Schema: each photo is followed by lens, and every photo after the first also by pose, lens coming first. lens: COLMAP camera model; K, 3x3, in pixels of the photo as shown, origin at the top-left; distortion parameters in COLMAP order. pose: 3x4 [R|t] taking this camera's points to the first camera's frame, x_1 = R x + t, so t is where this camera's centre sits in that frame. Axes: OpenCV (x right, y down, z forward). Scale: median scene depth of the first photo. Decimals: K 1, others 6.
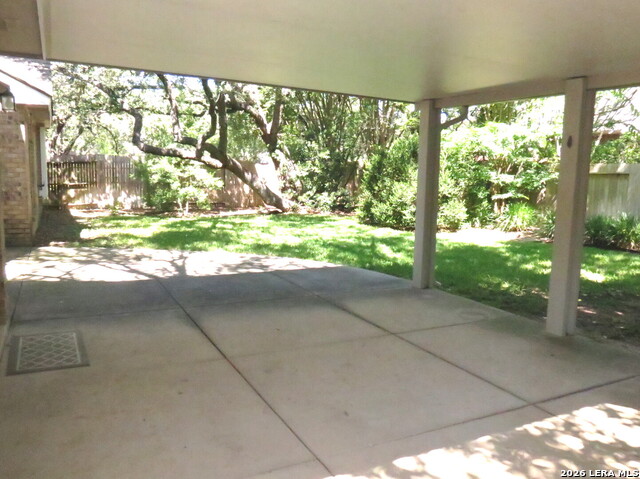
lens RADIAL K [[538.3, 0, 320.2], [0, 538.3, 240.5], [0, 0, 1]] dist [-0.018158, -0.003064]
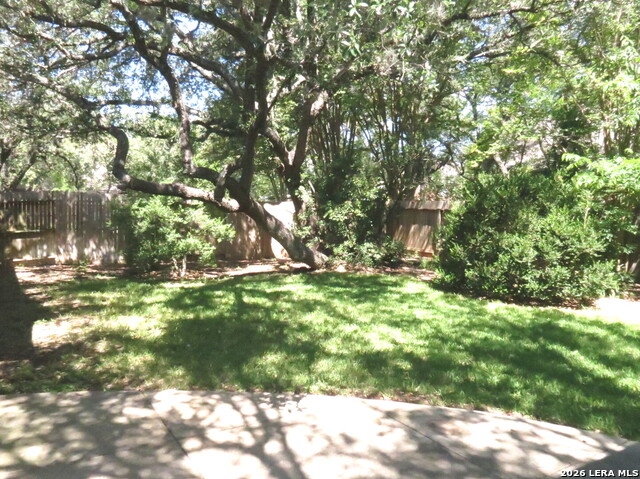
lens RADIAL K [[538.3, 0, 319.0], [0, 538.3, 237.5], [0, 0, 1]] dist [-0.018158, -0.003064]
pose [[0.996887, -0.003021, 0.078782, -0.120523], [0.008429, 0.997623, -0.068394, -0.045995], [-0.078389, 0.068845, 0.994543, 0.259077]]
